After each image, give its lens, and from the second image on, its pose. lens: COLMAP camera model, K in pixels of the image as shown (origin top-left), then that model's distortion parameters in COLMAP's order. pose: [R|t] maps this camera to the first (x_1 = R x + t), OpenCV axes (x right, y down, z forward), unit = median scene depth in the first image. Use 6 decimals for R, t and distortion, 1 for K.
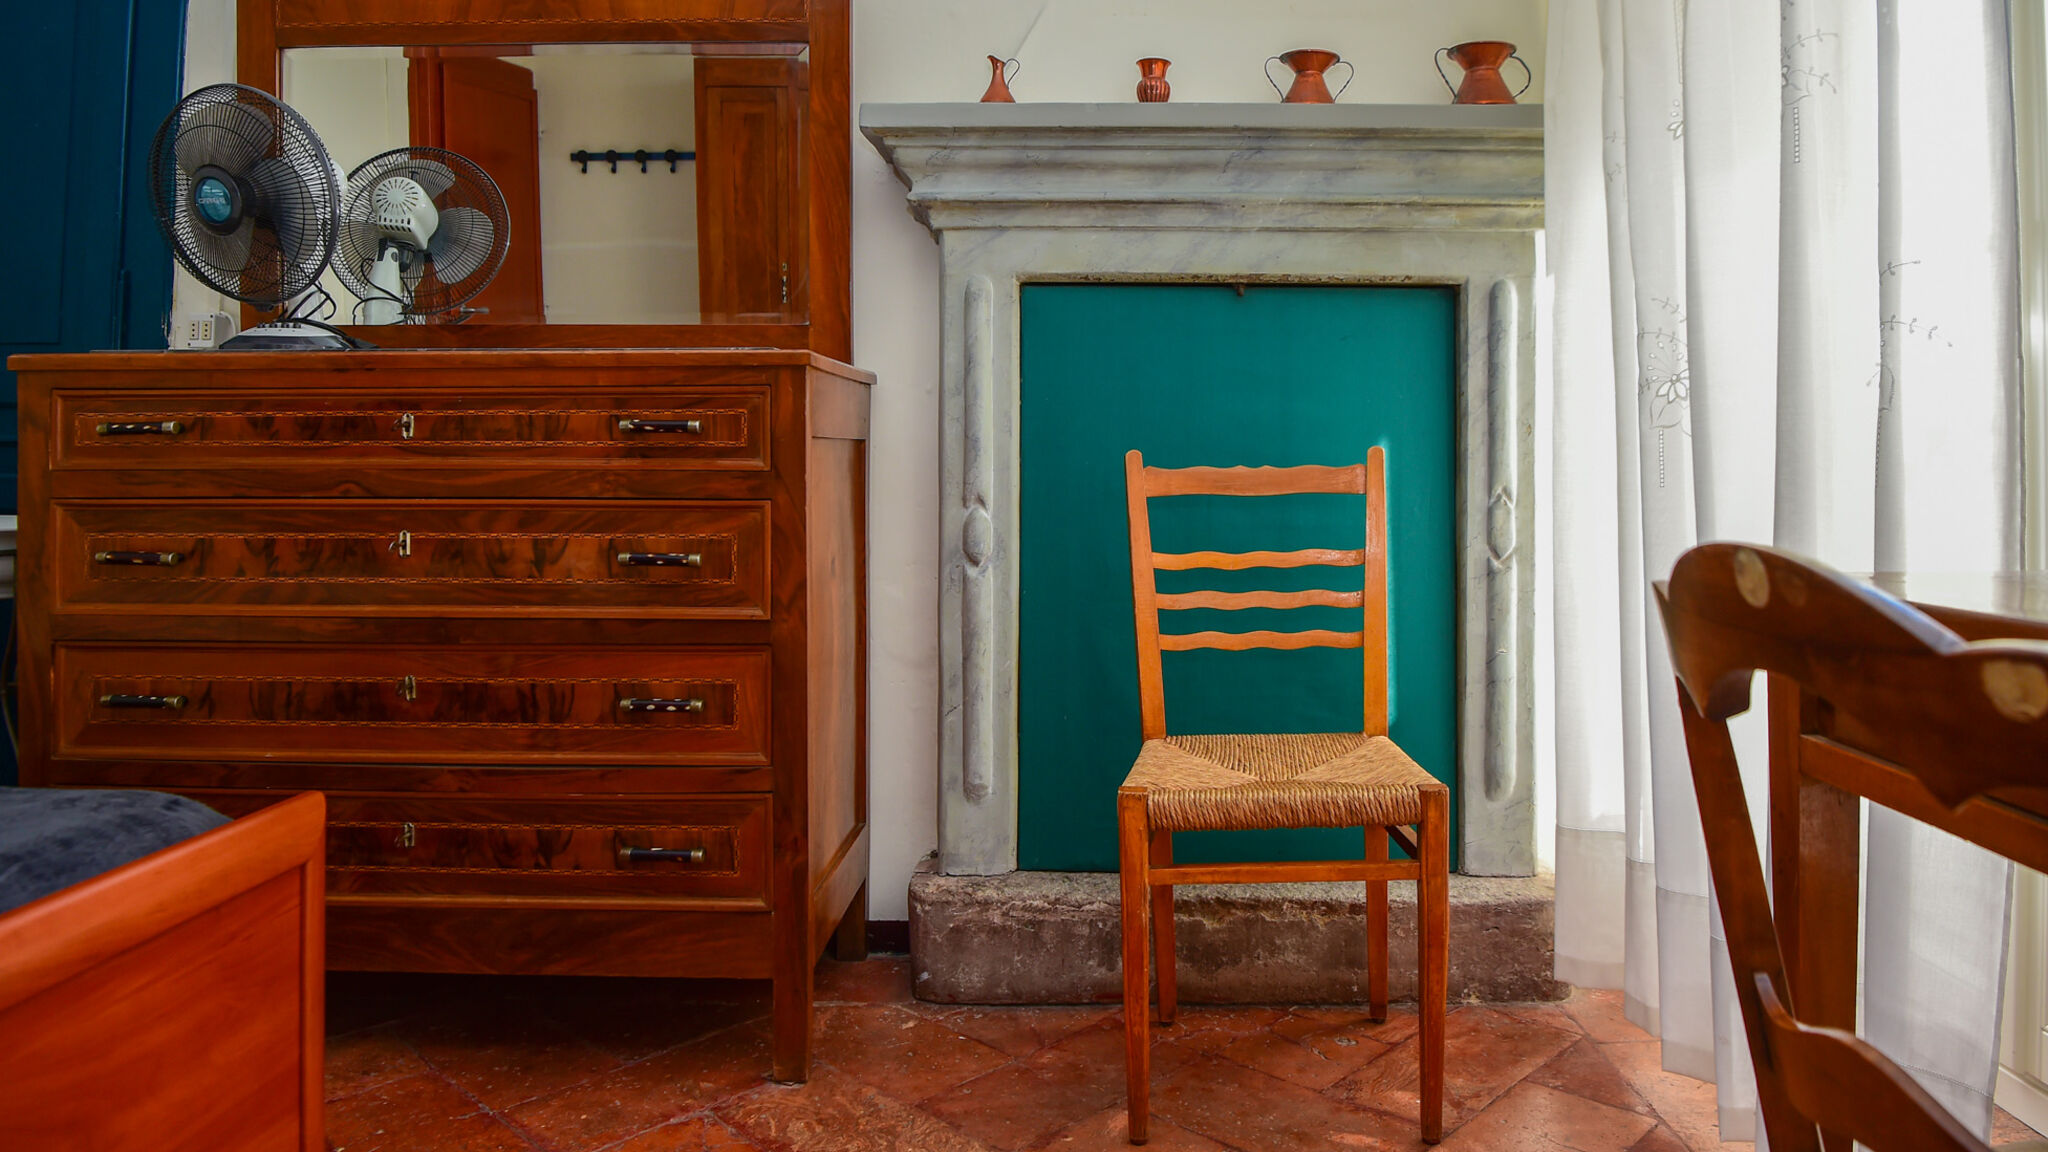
lens RADIAL K [[1414.4, 0, 1034.3], [0, 1414.4, 567.3], [0, 0, 1]] dist [-0.075861, 0.013052]
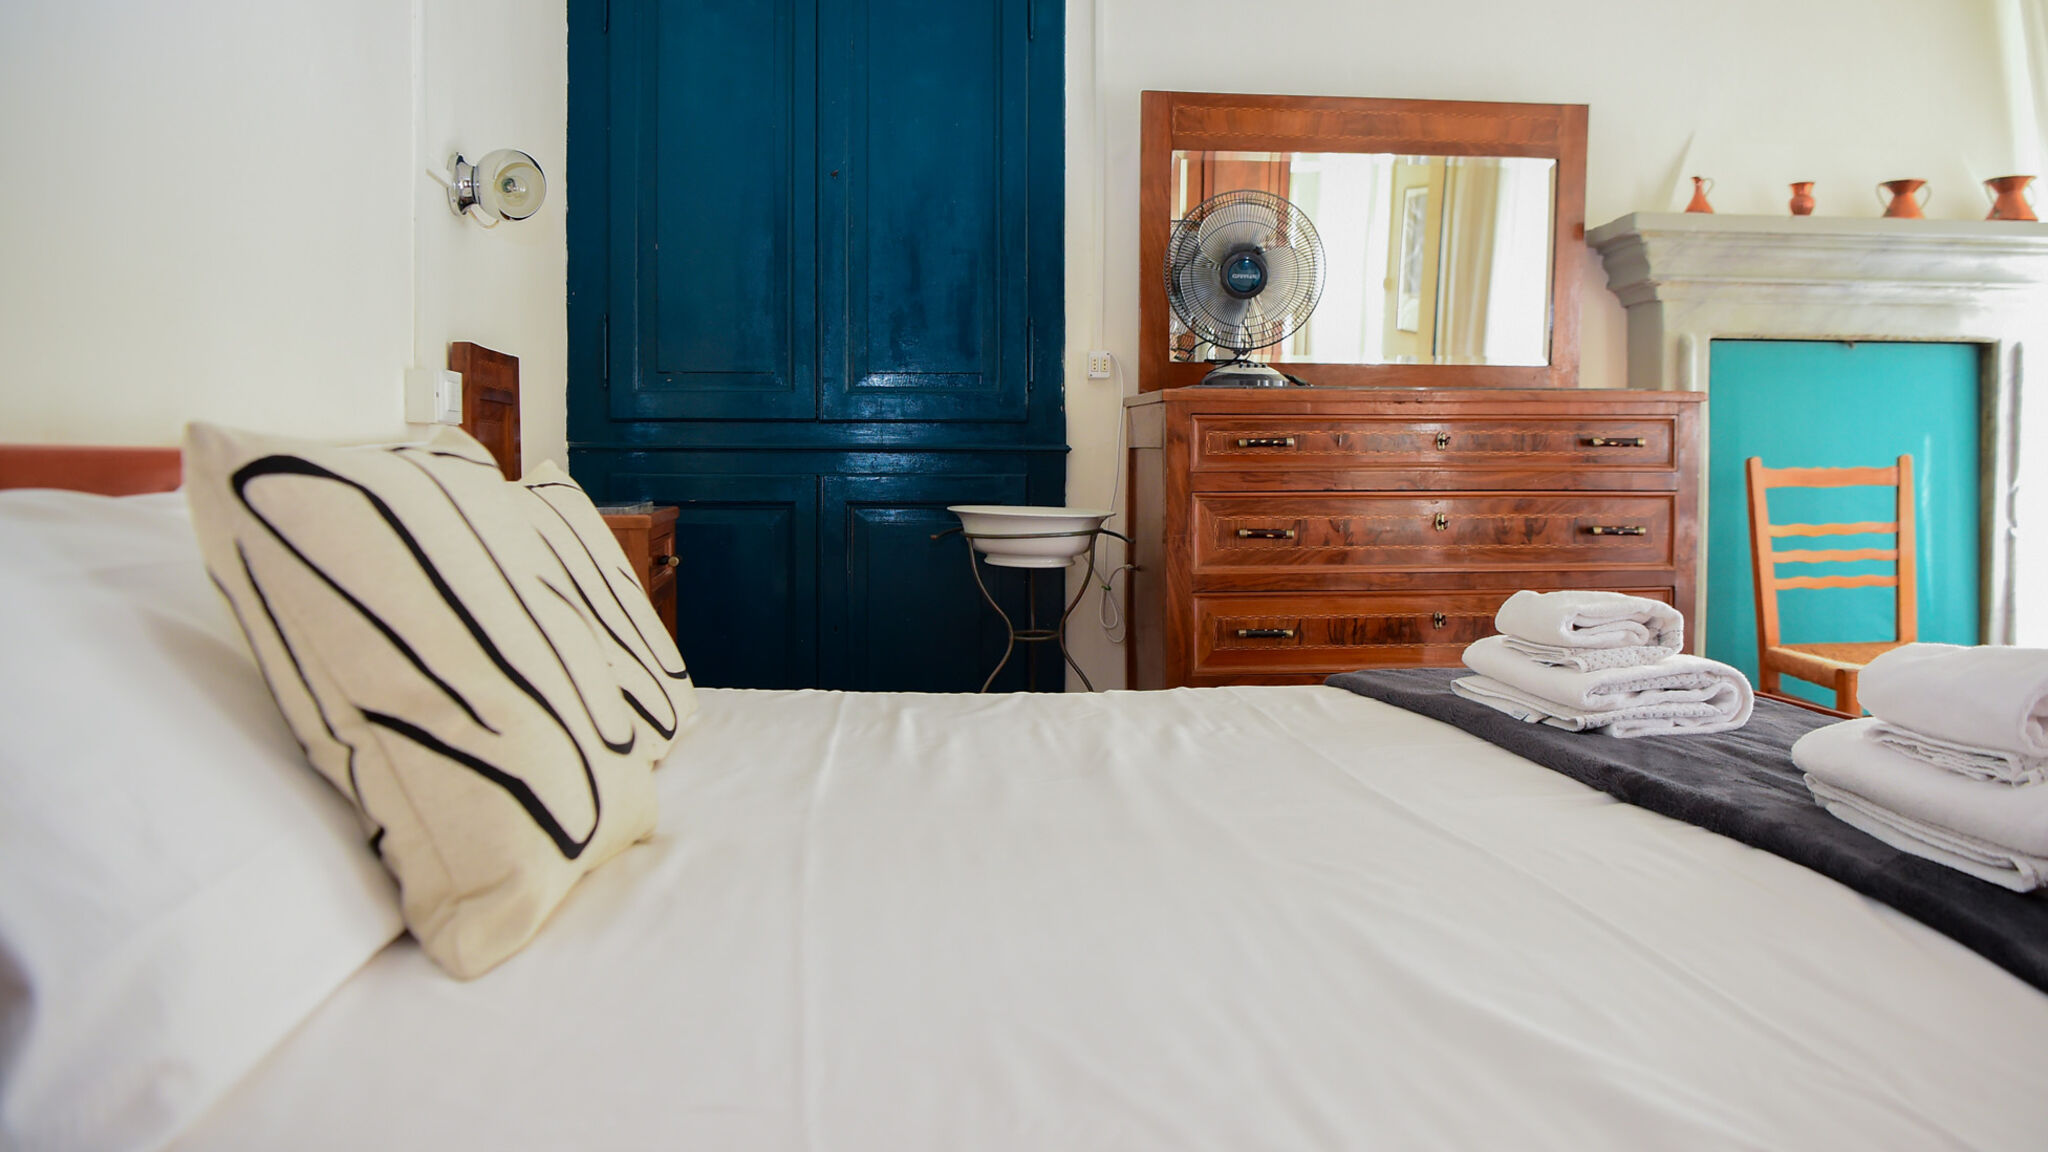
lens RADIAL K [[1414.4, 0, 926.2], [0, 1414.4, 626.7], [0, 0, 1]] dist [-0.075861, 0.013052]
pose [[0.997194, -0.018487, 0.072544, -0.949682], [0.014110, 0.998075, 0.060393, -0.002891], [-0.073521, -0.059200, 0.995535, -0.375180]]
